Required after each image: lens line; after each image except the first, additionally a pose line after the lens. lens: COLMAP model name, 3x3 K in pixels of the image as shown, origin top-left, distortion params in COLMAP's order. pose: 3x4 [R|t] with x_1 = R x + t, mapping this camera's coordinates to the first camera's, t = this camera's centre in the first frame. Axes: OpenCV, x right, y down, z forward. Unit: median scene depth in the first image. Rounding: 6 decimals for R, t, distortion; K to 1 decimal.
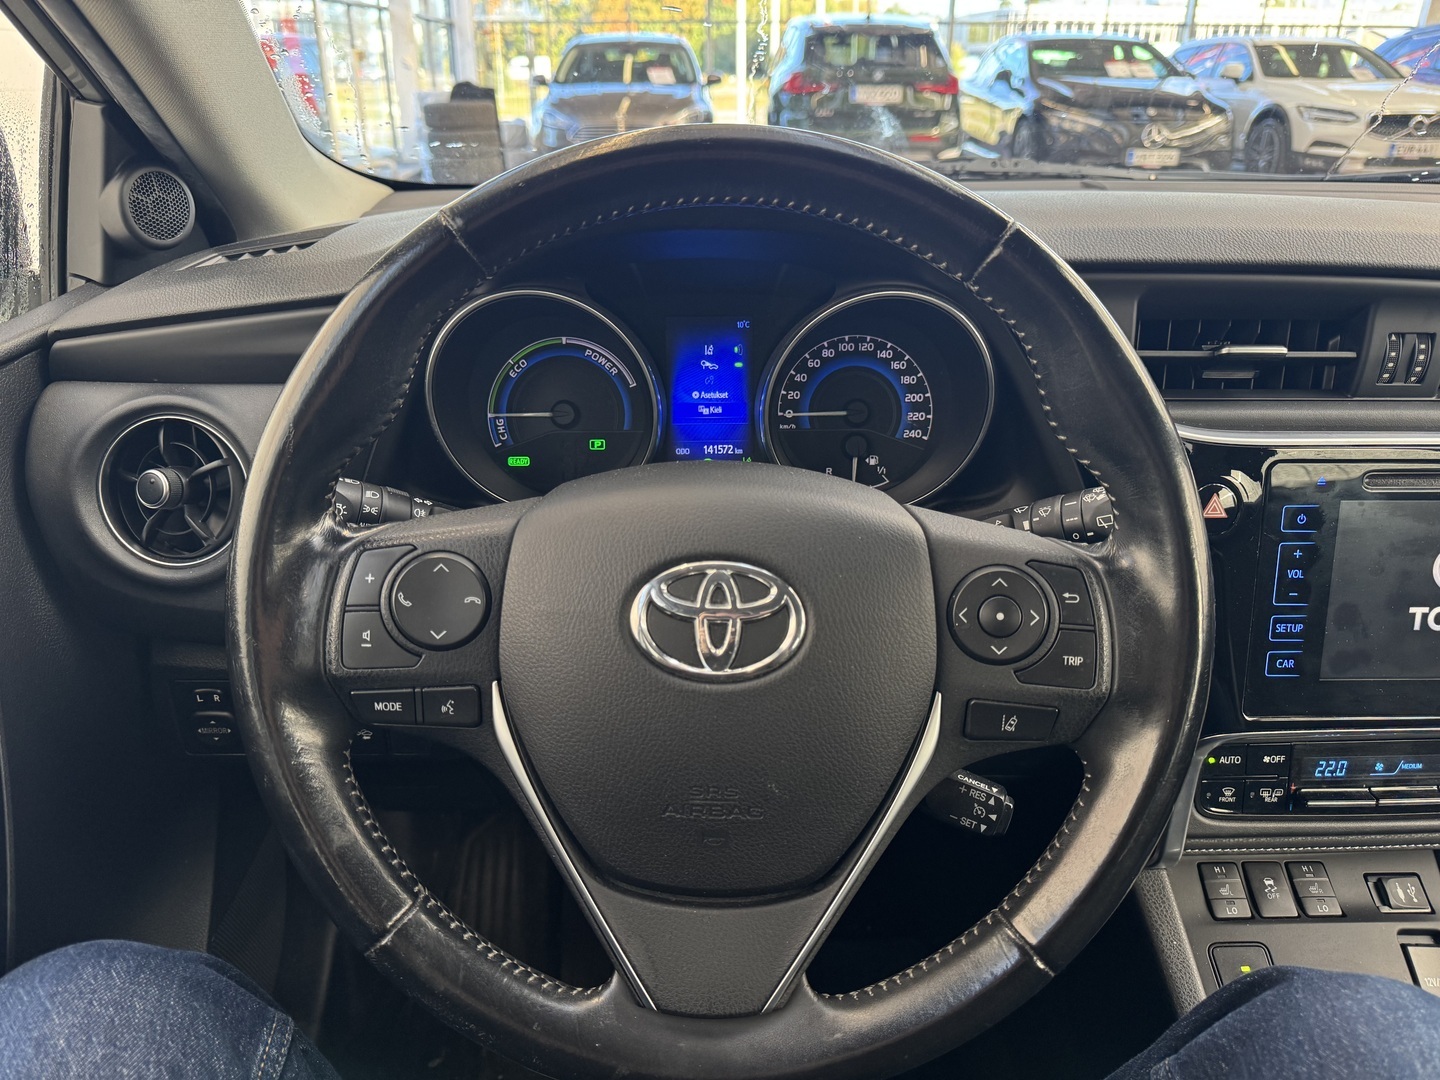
lens RADIAL K [[1019.5, 0, 720.0], [0, 1019.5, 540.0], [0, 0, 1]] dist [-0.003642, -0.002253]
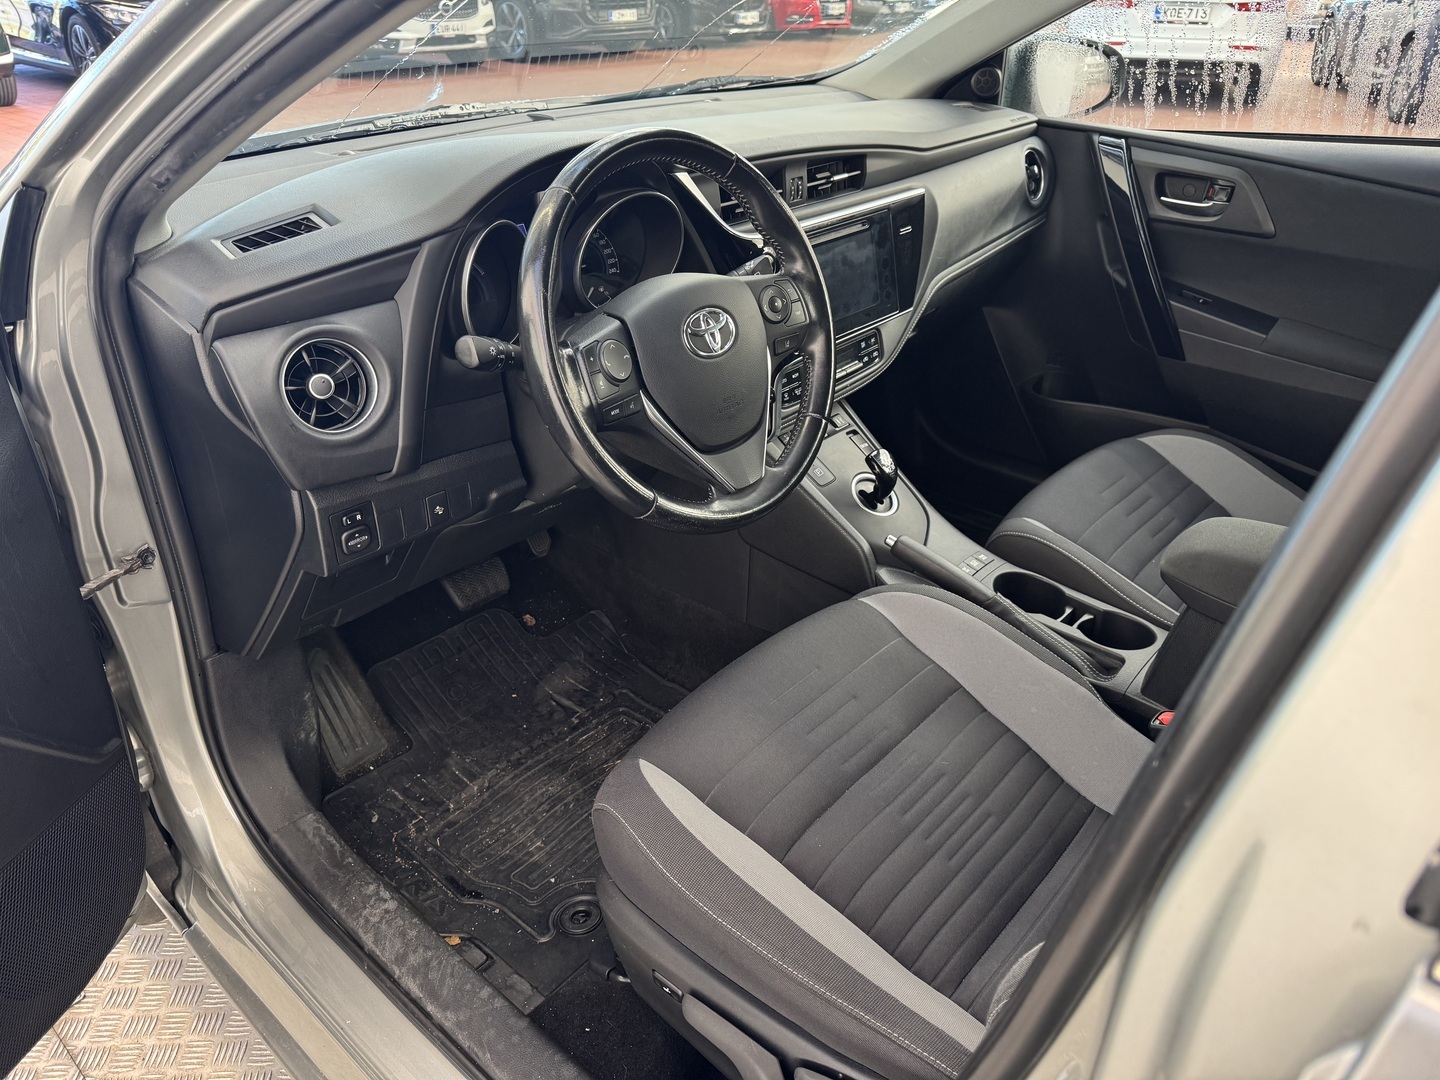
lens RADIAL K [[1019.5, 0, 720.0], [0, 1019.5, 540.0], [0, 0, 1]] dist [-0.003642, -0.002253]
pose [[0.677019, -0.364684, 0.639257, -1.273630], [0.300775, 0.929852, 0.211921, 0.024304], [-0.671699, 0.048798, 0.739216, -0.607164]]
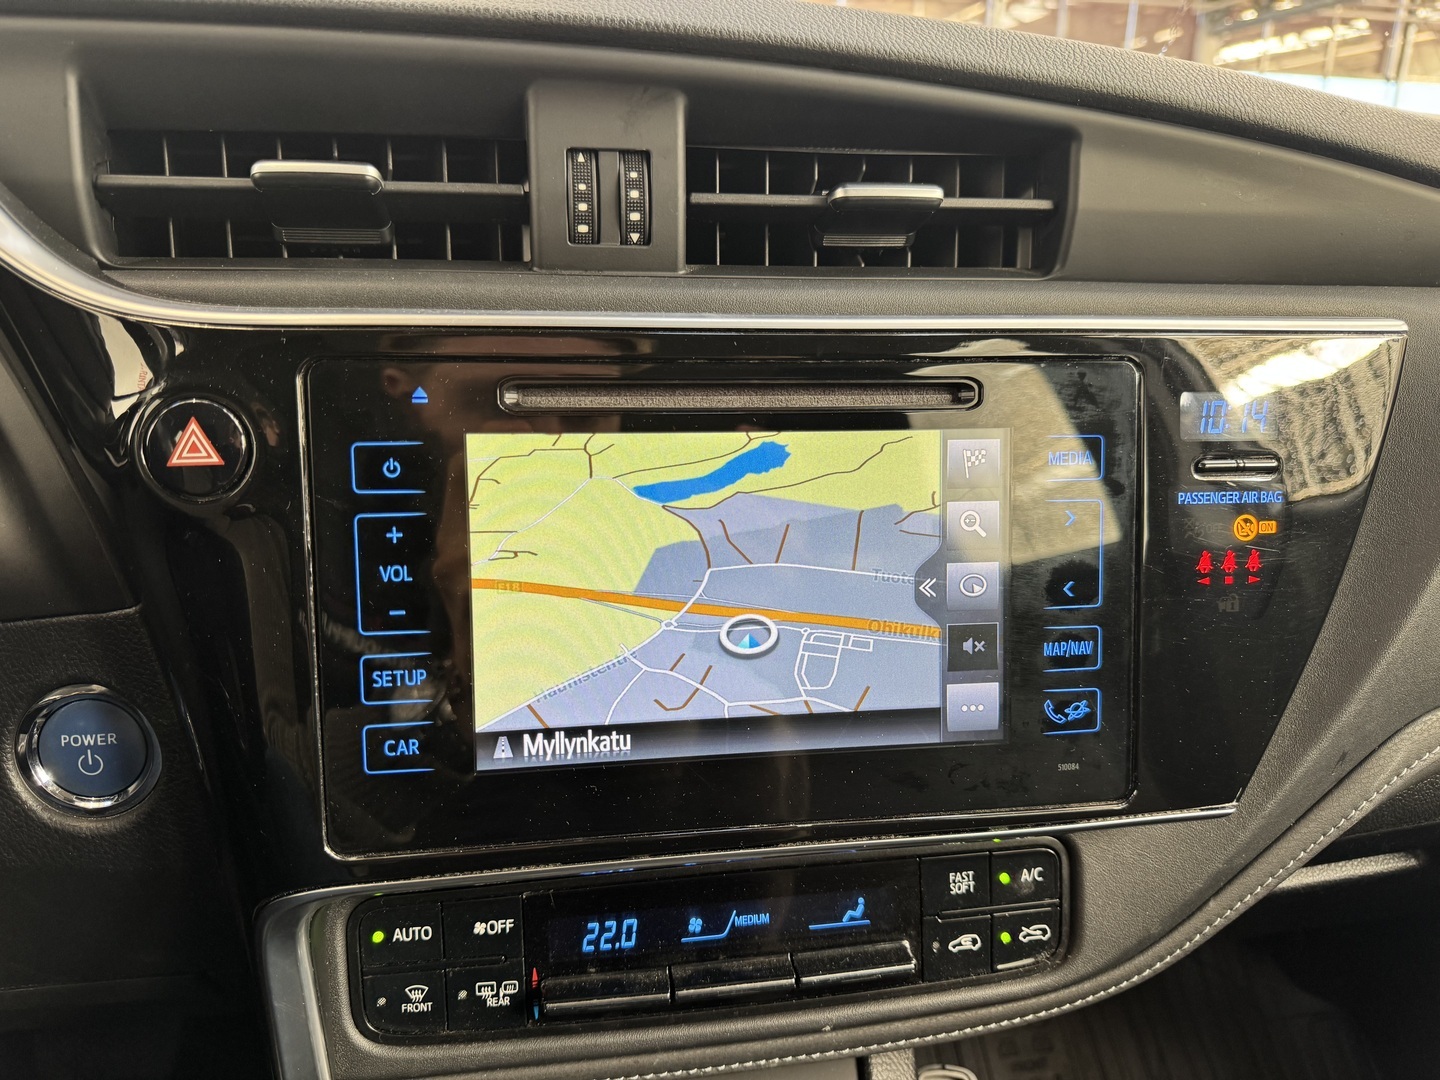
lens RADIAL K [[1019.5, 0, 720.0], [0, 1019.5, 540.0], [0, 0, 1]] dist [-0.003642, -0.002253]
pose [[0.991071, -0.025826, 0.130813, 0.599486], [0.041609, 0.991974, -0.119400, 0.077795], [-0.126679, 0.123777, 0.984191, 0.411666]]
